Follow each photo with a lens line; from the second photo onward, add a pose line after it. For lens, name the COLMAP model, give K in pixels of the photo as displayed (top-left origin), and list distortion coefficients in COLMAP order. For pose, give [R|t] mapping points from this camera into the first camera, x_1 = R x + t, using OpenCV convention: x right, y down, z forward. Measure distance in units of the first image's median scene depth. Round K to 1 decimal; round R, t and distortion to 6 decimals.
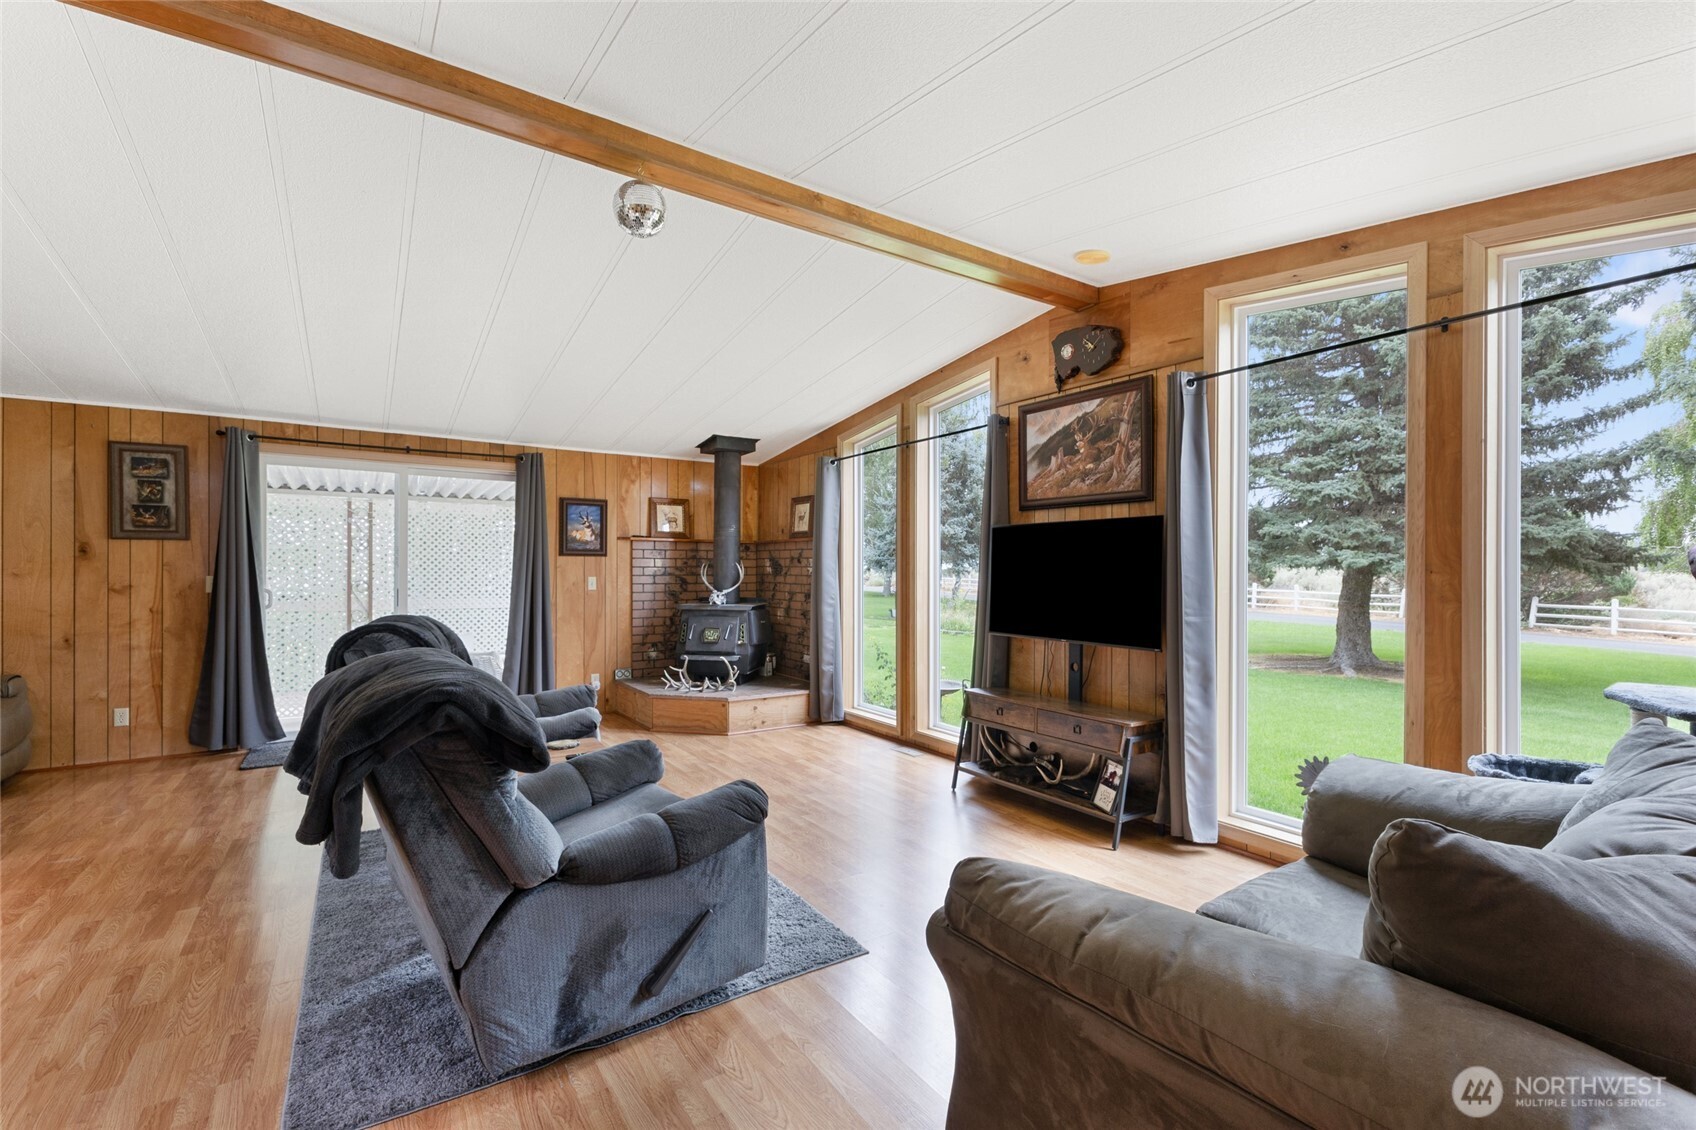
lens RADIAL K [[733.0, 0, 846.7], [0, 733.0, 568.5], [0, 0, 1]] dist [0.011710, -0.005762]
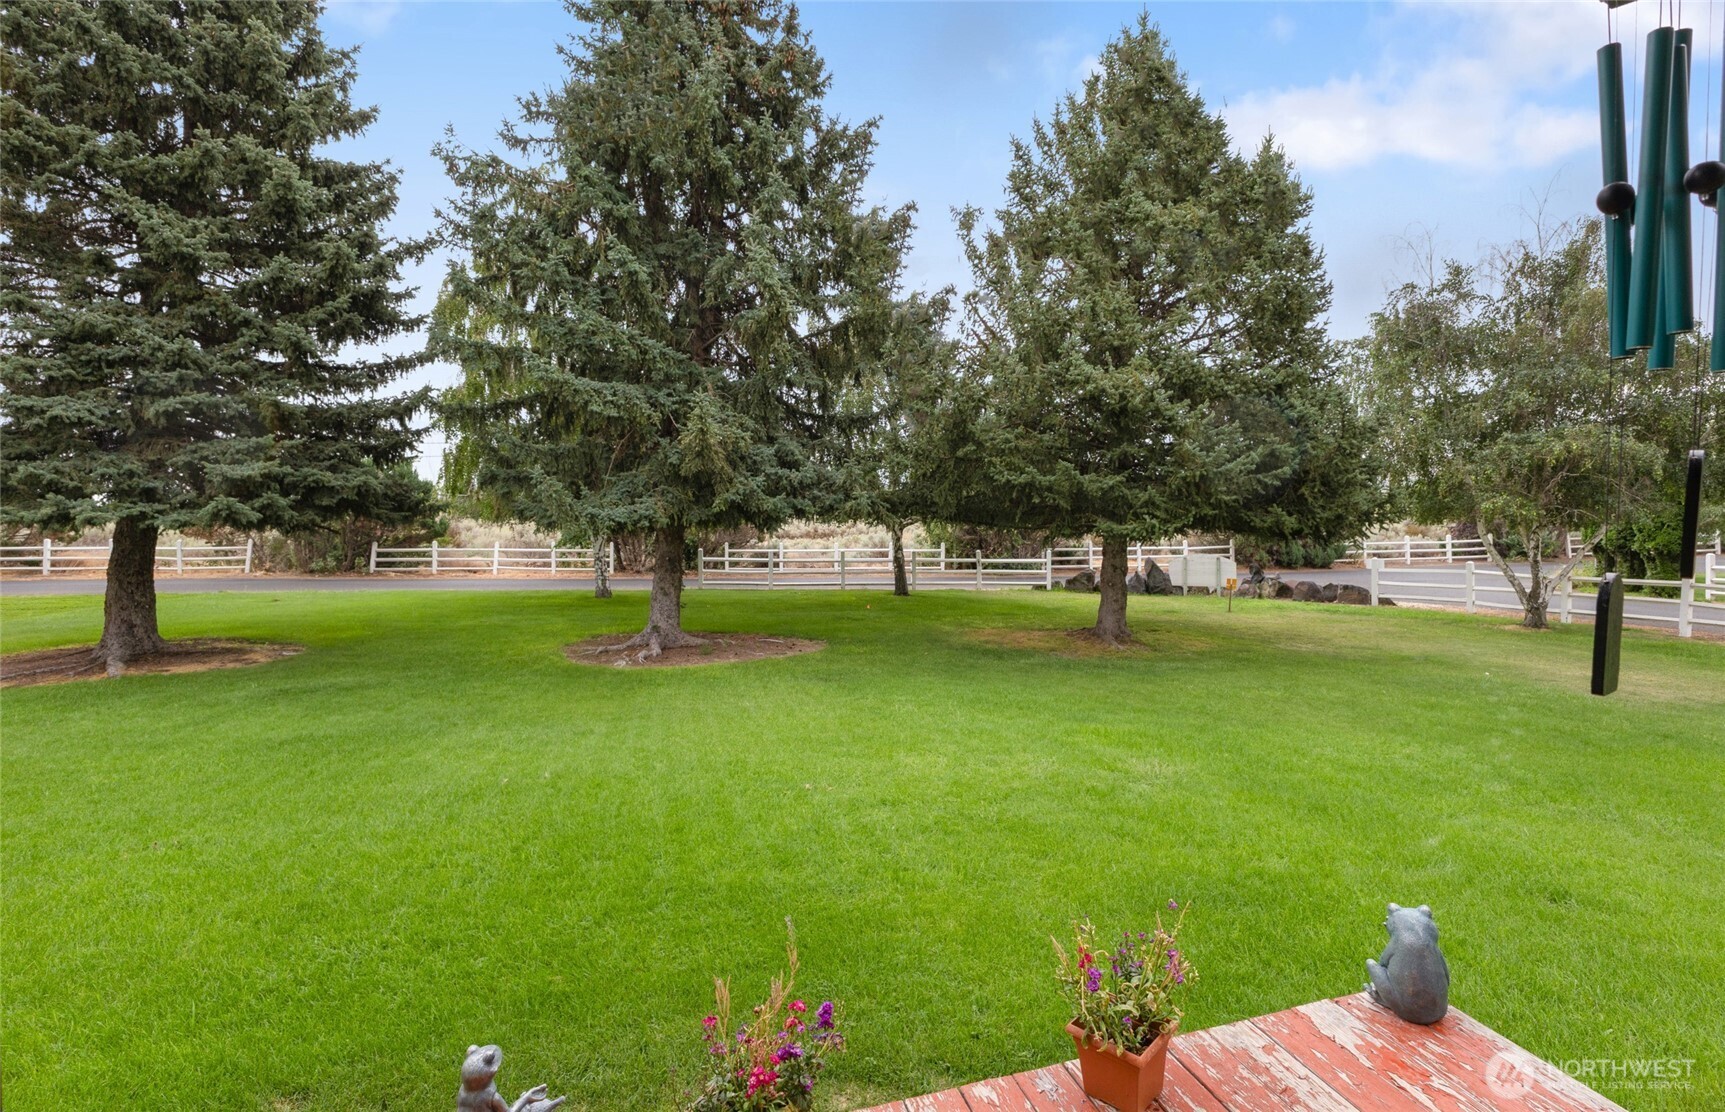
lens RADIAL K [[817.1, 0, 835.5], [0, 817.1, 574.1], [0, 0, 1]] dist [0.002007, 0.000318]
pose [[0.328530, -0.085037, 0.940658, 0.436456], [0.012676, 0.996246, 0.085635, -0.028574], [-0.944409, -0.016210, 0.328374, 0.182558]]
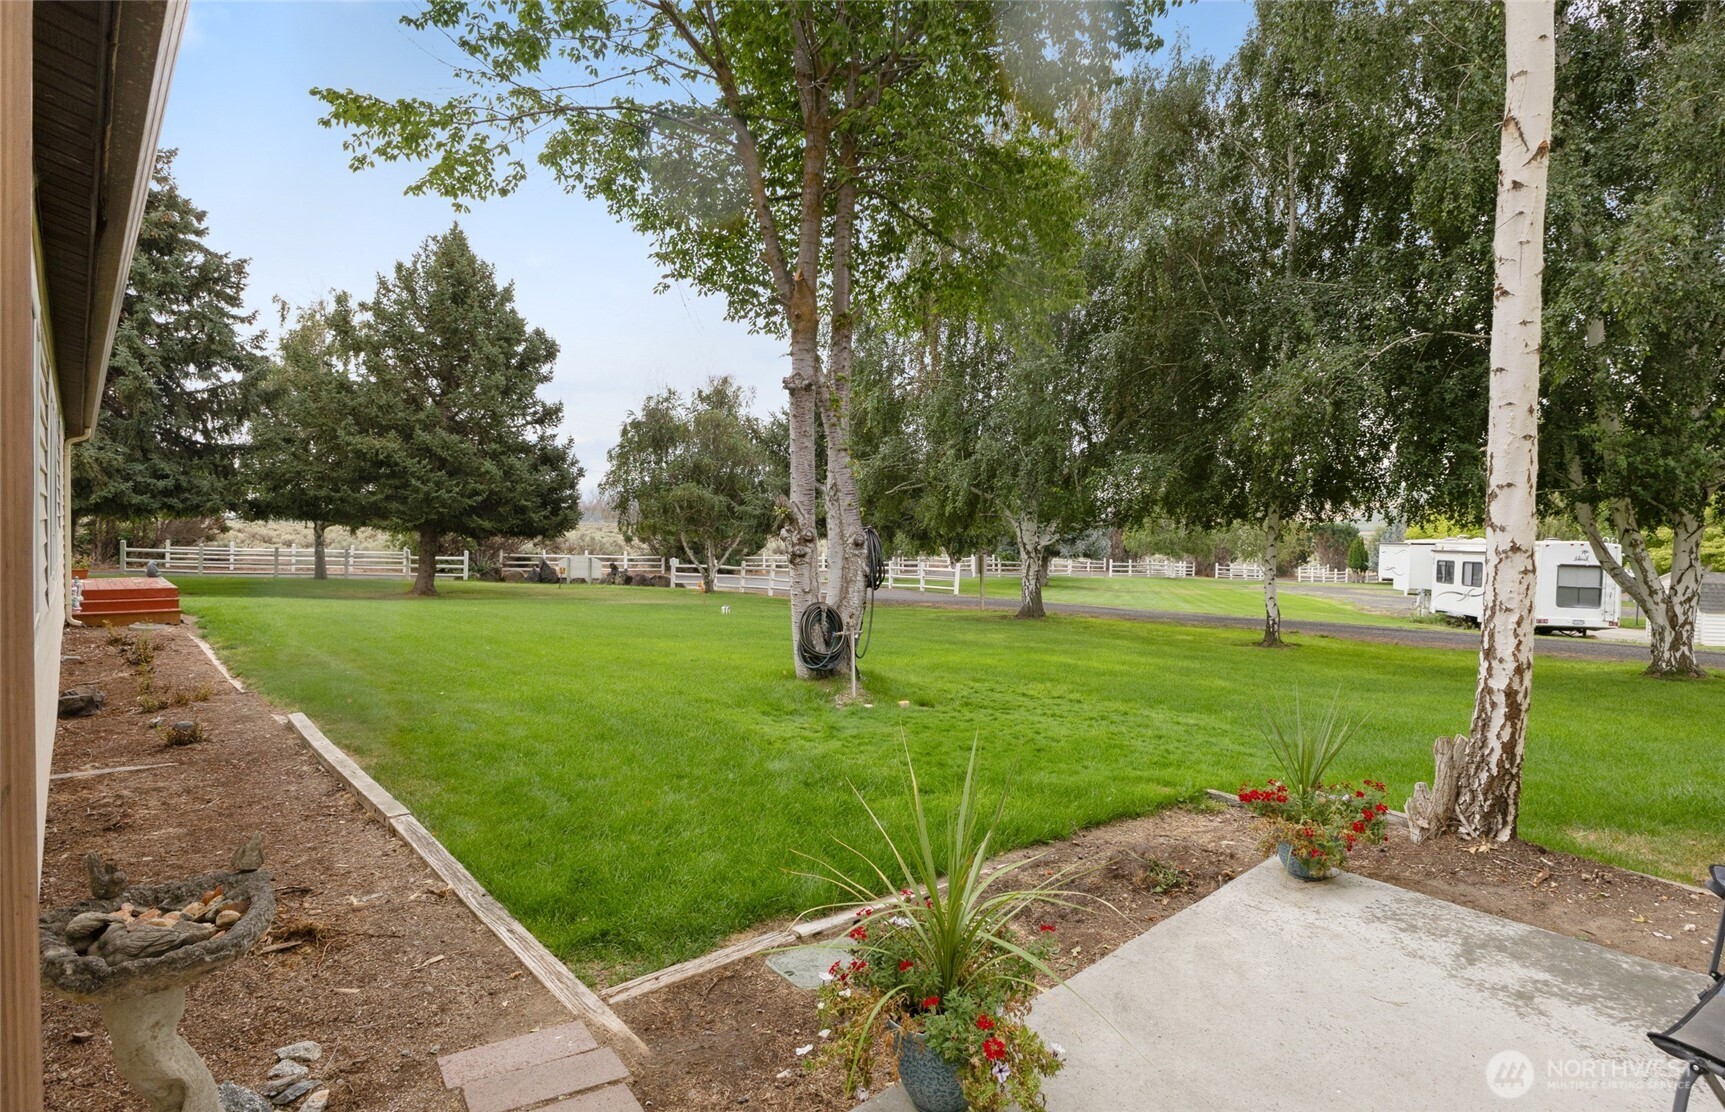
lens RADIAL K [[817.1, 0, 835.5], [0, 817.1, 574.1], [0, 0, 1]] dist [0.002007, 0.000318]
pose [[-0.164465, -0.059728, 0.984573, -1.719223], [-0.027076, 0.998062, 0.056023, 0.011884], [-0.986011, -0.017445, -0.165764, -1.443103]]
